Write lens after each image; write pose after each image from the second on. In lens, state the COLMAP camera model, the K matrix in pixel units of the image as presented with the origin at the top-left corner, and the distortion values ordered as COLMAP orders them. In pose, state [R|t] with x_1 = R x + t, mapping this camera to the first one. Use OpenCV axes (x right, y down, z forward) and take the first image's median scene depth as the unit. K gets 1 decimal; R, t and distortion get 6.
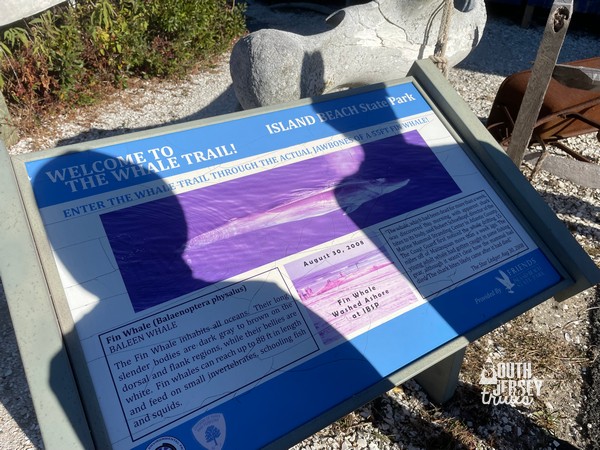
lens RADIAL K [[454.4, 0, 296.1], [0, 454.4, 225.3], [0, 0, 1]] dist [0.063743, -0.077954]
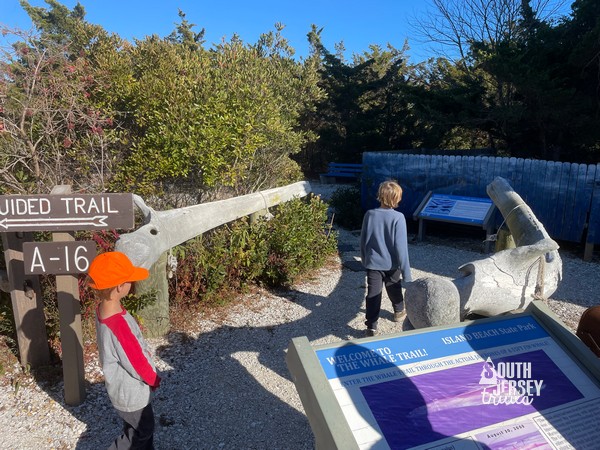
lens RADIAL K [[454.4, 0, 297.1], [0, 454.4, 220.2], [0, 0, 1]] dist [0.063743, -0.077954]
pose [[0.991326, 0.041940, -0.124553, -0.348542], [-0.091976, 0.898347, -0.429549, 0.122073], [0.093876, 0.437279, 0.894413, -0.559993]]
